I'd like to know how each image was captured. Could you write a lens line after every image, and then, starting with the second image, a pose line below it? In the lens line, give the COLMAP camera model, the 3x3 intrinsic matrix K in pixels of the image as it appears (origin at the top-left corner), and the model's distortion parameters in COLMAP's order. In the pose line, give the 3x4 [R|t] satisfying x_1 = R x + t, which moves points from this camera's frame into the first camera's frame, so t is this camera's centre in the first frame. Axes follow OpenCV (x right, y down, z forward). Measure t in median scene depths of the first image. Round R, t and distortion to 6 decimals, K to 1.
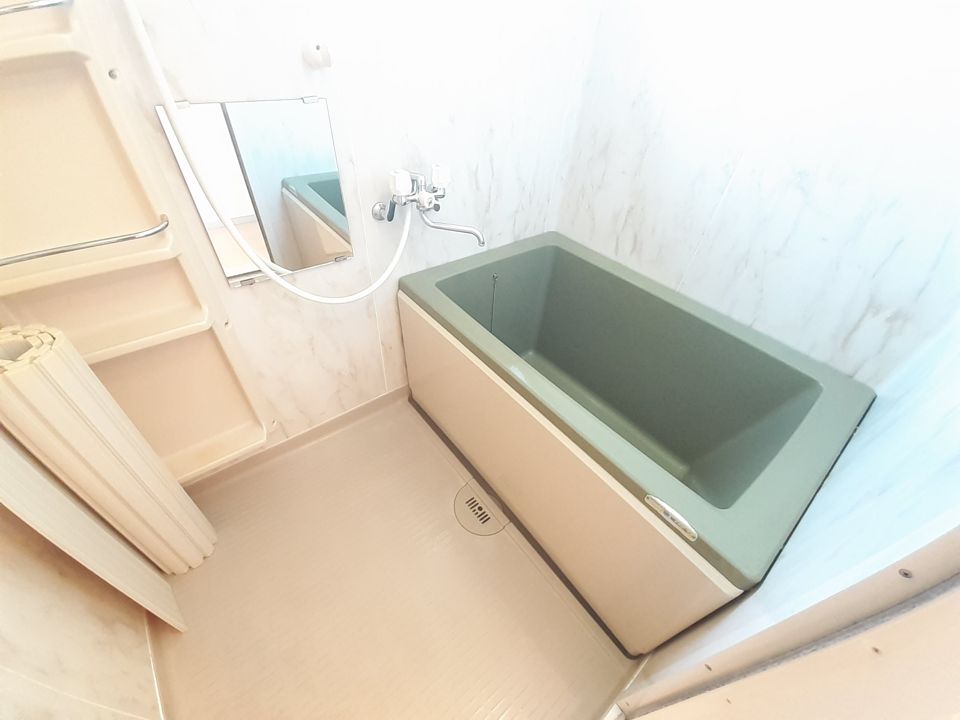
lens RADIAL K [[380.6, 0, 479.0], [0, 380.6, 361.3], [0, 0, 1]] dist [0.028231, -0.020060]
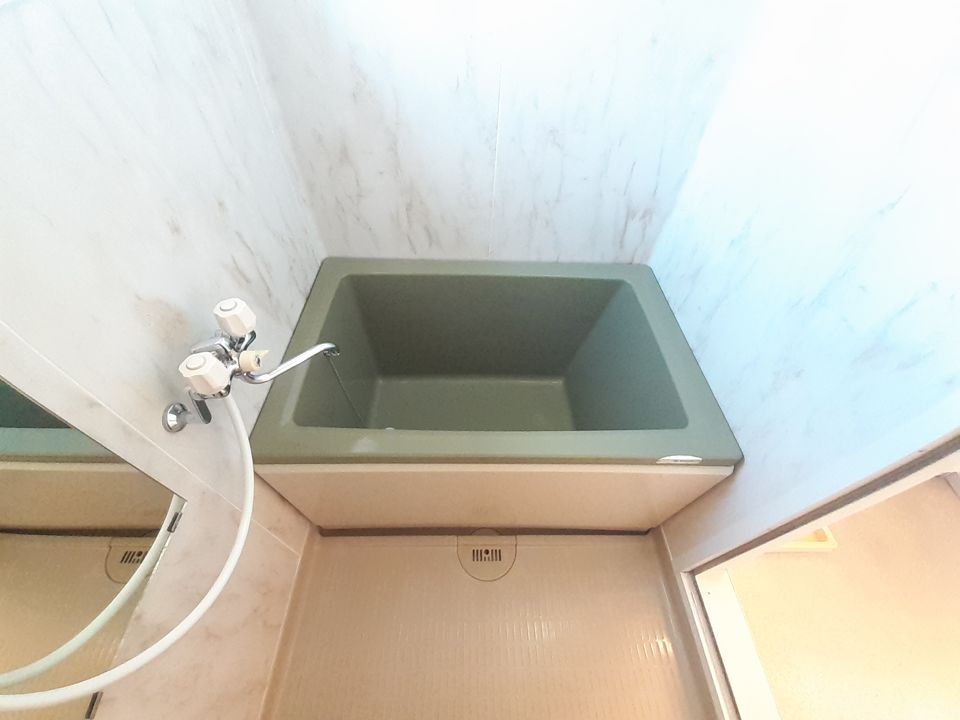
lens RADIAL K [[380.6, 0, 479.0], [0, 380.6, 361.3], [0, 0, 1]] dist [0.028231, -0.020060]
pose [[0.615591, -0.633476, 0.468781, -0.183428], [0.529066, 0.773075, 0.349920, -0.403729], [-0.584069, 0.032609, 0.811049, 0.217335]]
